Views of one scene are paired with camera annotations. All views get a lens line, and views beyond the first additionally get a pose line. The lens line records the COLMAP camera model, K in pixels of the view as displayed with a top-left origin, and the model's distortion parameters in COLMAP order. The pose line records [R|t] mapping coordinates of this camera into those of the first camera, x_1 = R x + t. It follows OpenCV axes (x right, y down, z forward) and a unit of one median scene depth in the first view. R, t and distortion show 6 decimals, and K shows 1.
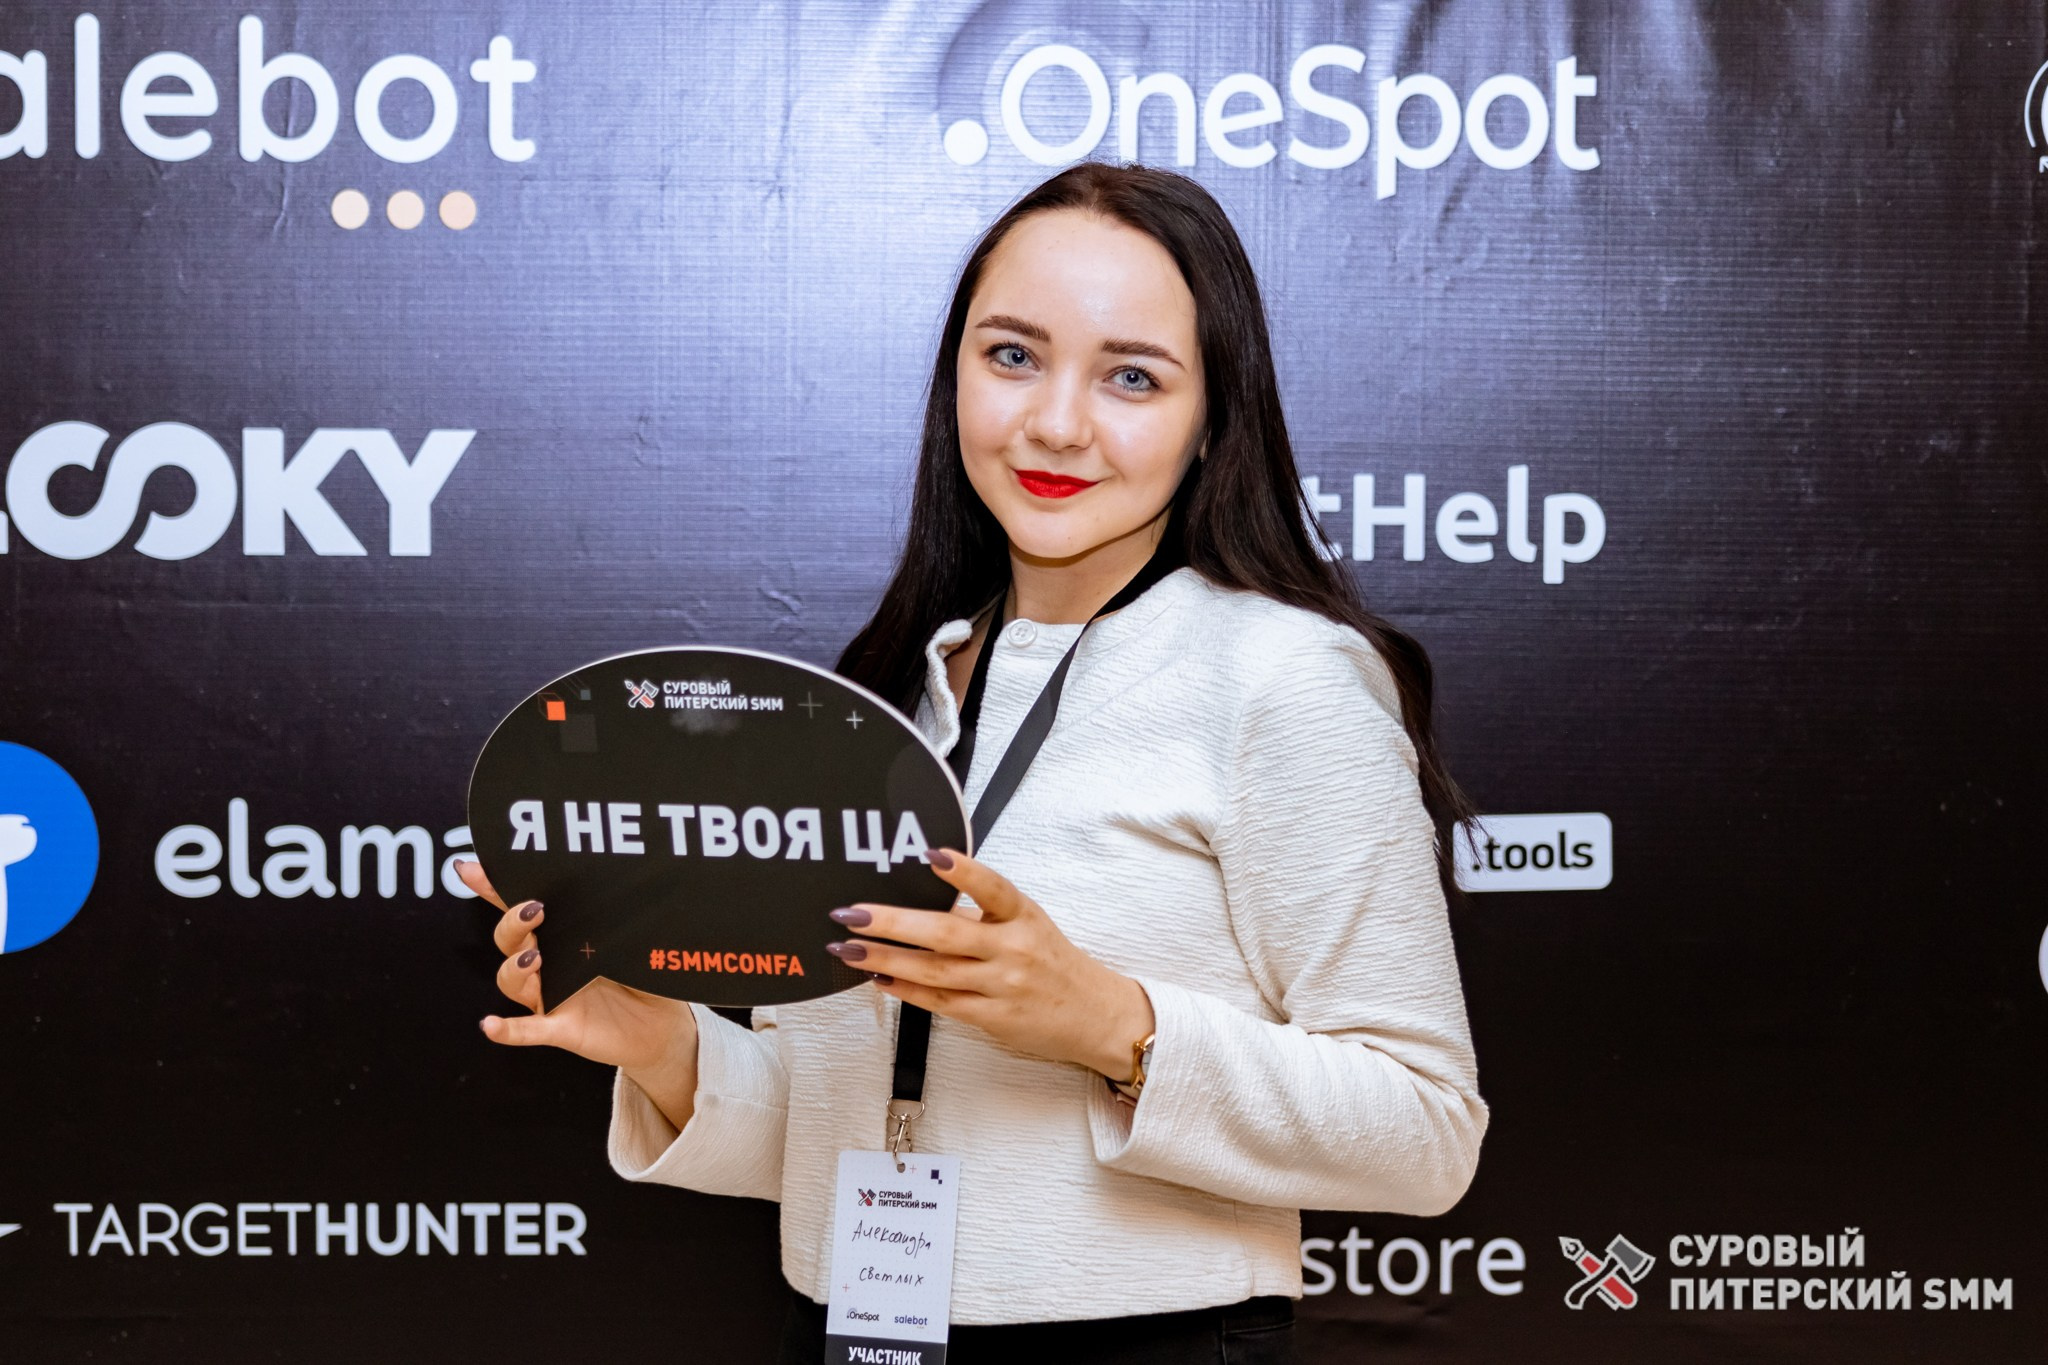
lens RADIAL K [[4027.5, 0, 1018.1], [0, 4027.5, 682.8], [0, 0, 1]] dist [0.005518, 0.000000]
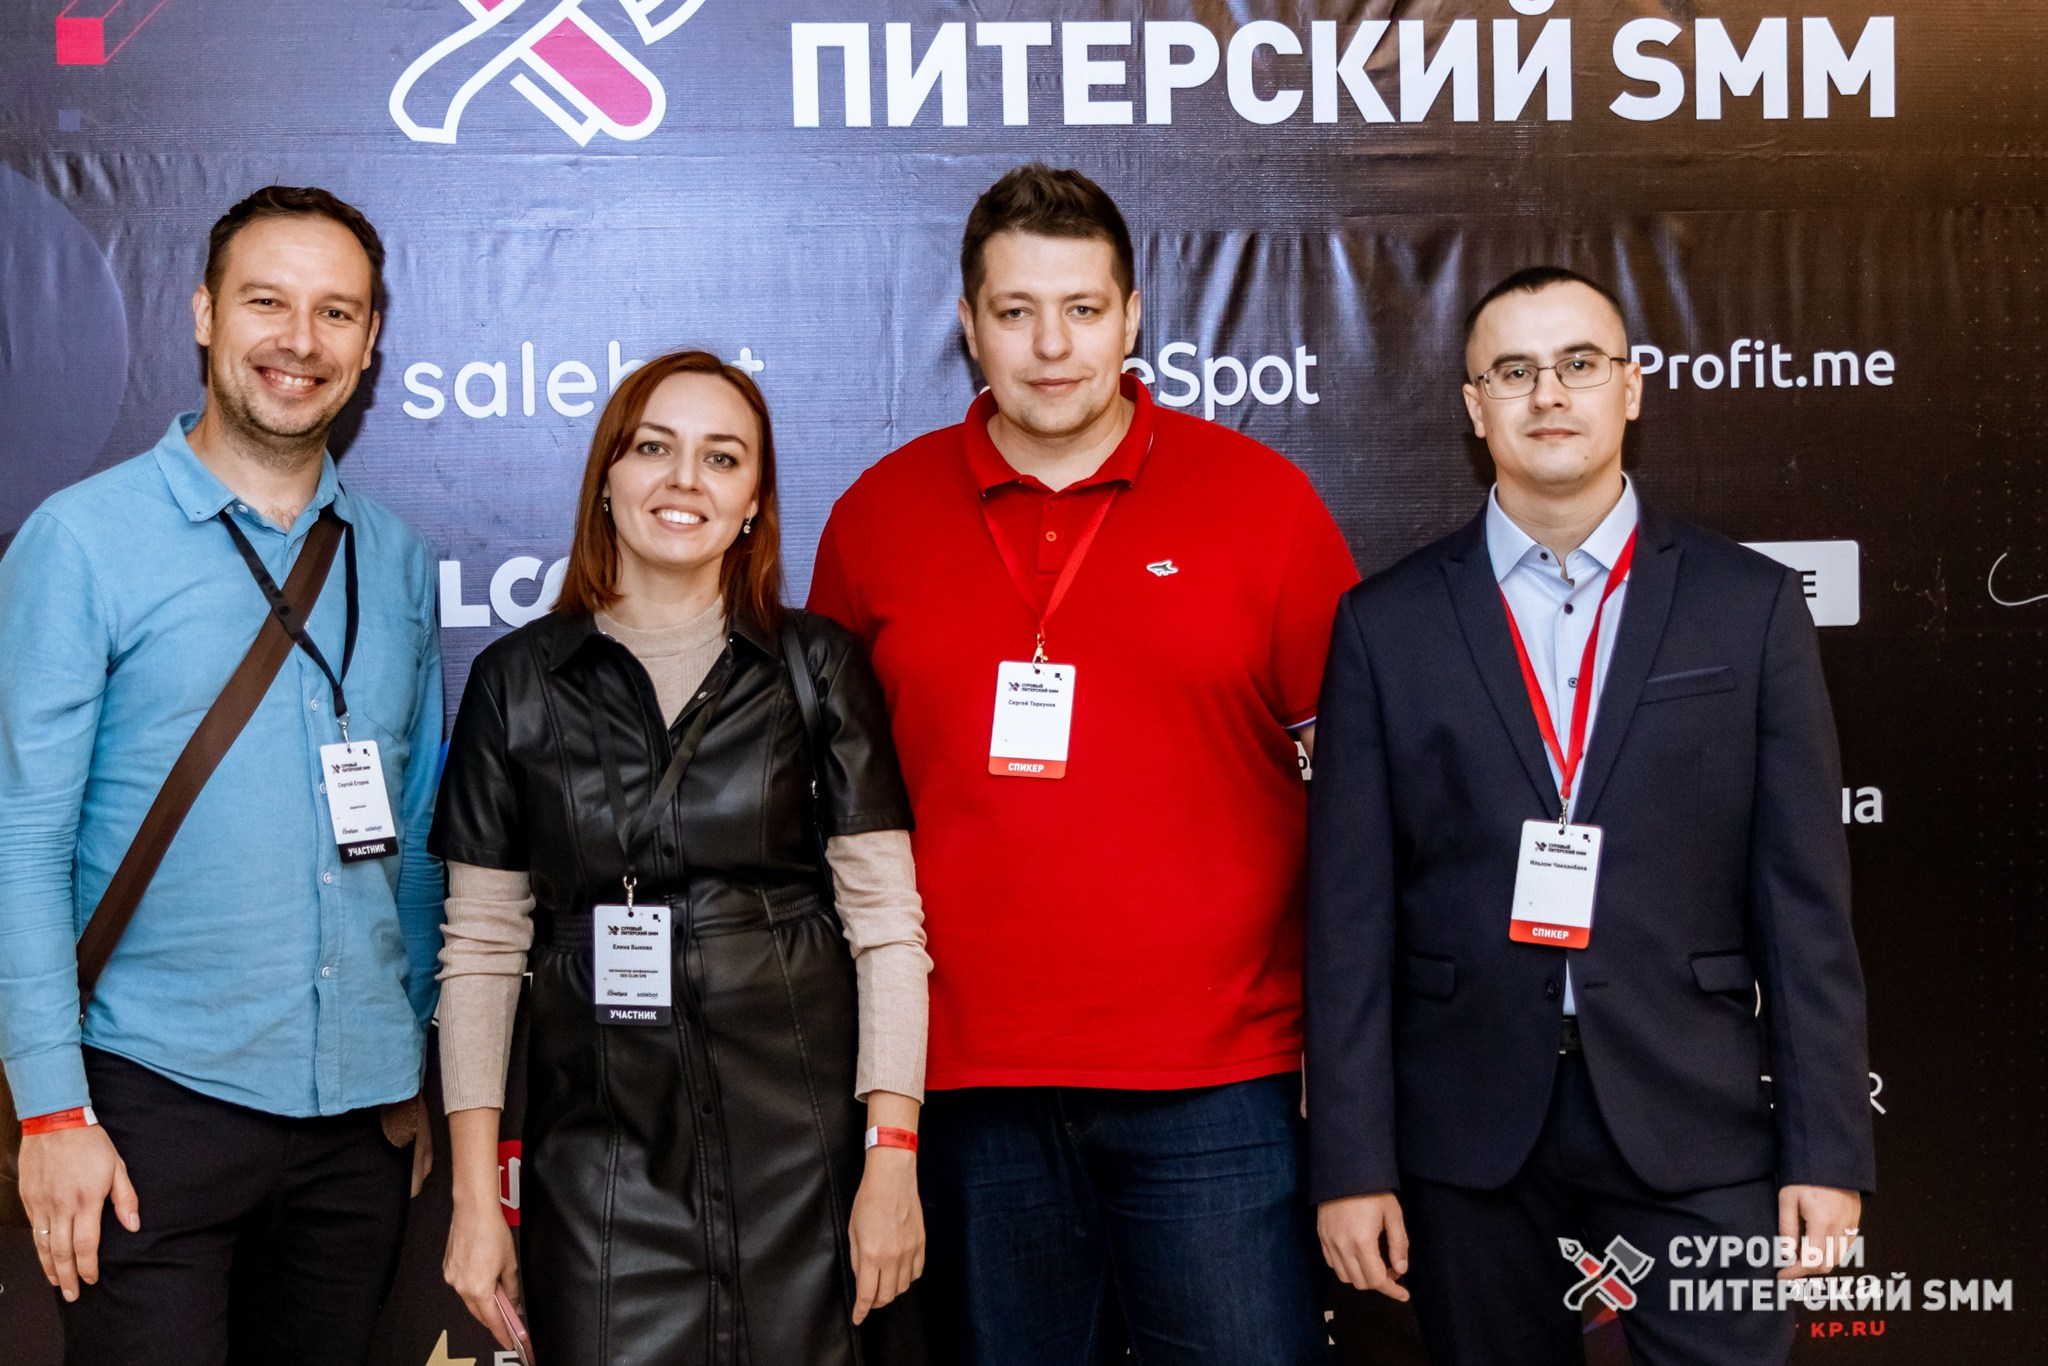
lens RADIAL K [[2930.7, 0, 1022.2], [0, 2930.7, 680.0], [0, 0, 1]] dist [-0.009638, 0.000000]
pose [[0.997749, -0.029244, 0.060343, -0.085728], [0.030344, 0.999388, -0.017400, 0.024461], [-0.059797, 0.019192, 0.998026, -0.384960]]
